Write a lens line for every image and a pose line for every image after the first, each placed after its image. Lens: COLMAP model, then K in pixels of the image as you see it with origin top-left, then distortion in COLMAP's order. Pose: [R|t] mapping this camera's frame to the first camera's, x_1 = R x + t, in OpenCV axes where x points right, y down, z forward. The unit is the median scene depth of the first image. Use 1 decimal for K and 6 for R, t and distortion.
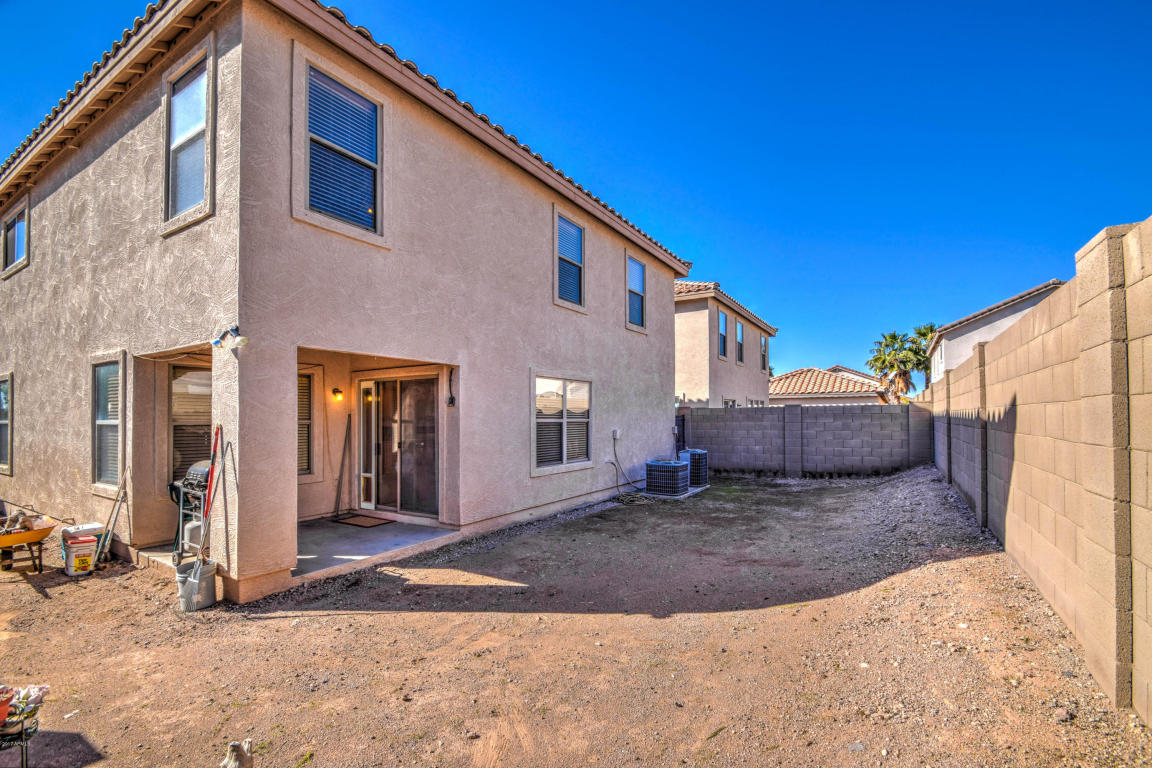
lens RADIAL K [[509.7, 0, 562.3], [0, 509.7, 411.1], [0, 0, 1]] dist [-0.000775, -0.006055]
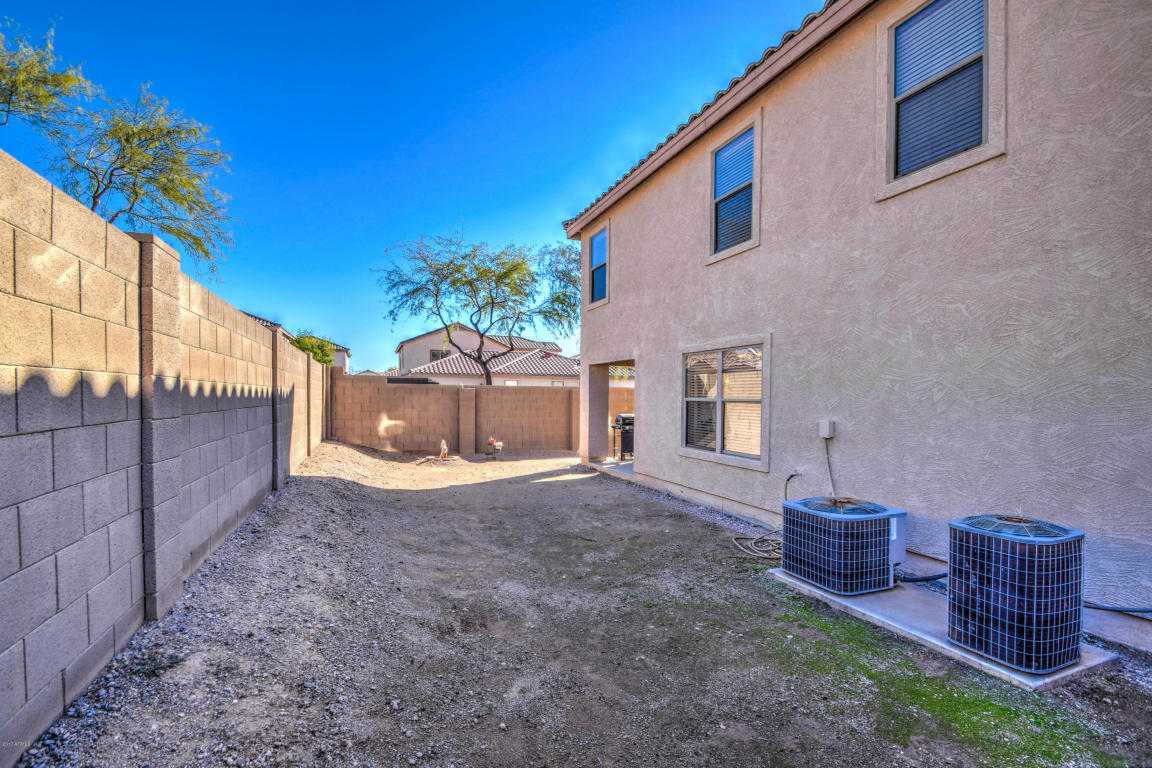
lens RADIAL K [[509.7, 0, 574.4], [0, 509.7, 393.6], [0, 0, 1]] dist [-0.000775, -0.006055]
pose [[-0.570457, 0.008364, -0.821285, 0.925767], [0.018841, 0.999818, -0.002904, 0.007274], [0.821111, -0.017130, -0.570511, 1.460760]]
